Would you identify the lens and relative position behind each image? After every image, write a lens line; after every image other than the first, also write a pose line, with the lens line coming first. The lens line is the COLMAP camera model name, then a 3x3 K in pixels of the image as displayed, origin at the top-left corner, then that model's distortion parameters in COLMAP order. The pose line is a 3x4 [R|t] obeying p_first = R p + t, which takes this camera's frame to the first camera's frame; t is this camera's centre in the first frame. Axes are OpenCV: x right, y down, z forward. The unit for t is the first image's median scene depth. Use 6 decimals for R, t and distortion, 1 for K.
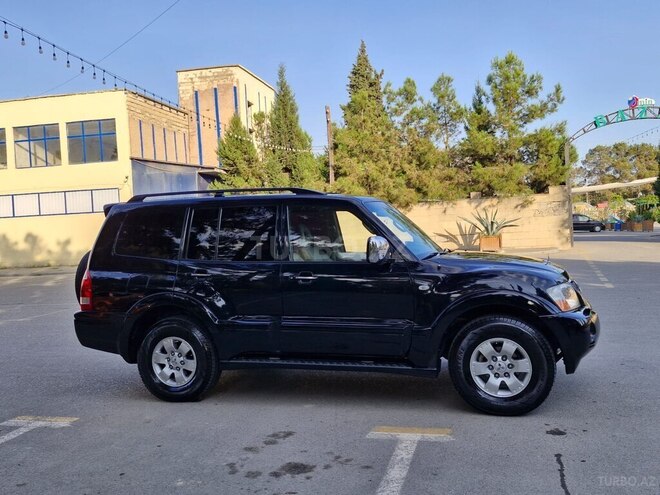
lens RADIAL K [[587.6, 0, 336.2], [0, 587.6, 250.9], [0, 0, 1]] dist [0.113204, -0.159774]
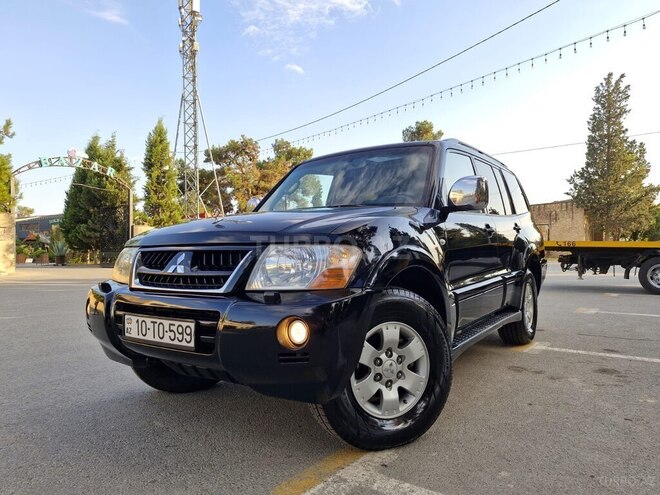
lens RADIAL K [[457.0, 0, 335.2], [0, 457.0, 248.1], [0, 0, 1]] dist [0.023395, -0.028233]
pose [[0.389201, 0.052644, 0.919647, -0.144434], [0.021190, 0.997590, -0.066074, 0.019924], [-0.920909, 0.045203, 0.387147, 0.140695]]
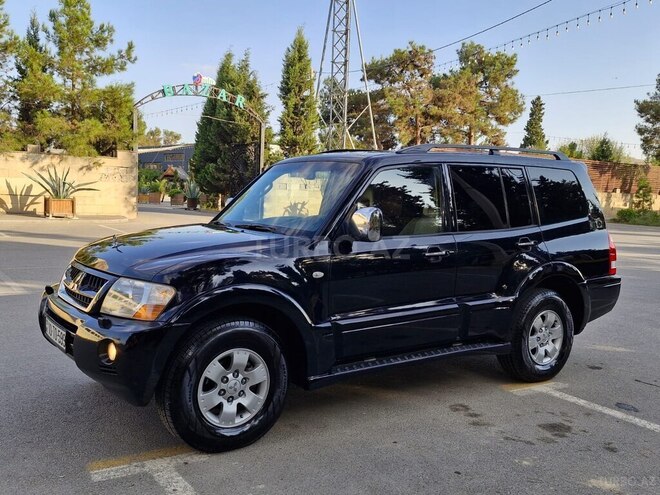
lens RADIAL K [[640.7, 0, 324.4], [0, 640.7, 245.2], [0, 0, 1]] dist [0.077383, 0.000000]
pose [[0.688501, 0.015087, 0.725079, -0.148236], [-0.044622, 0.998771, 0.021588, 0.003619], [-0.723861, -0.047218, 0.688328, 0.062213]]
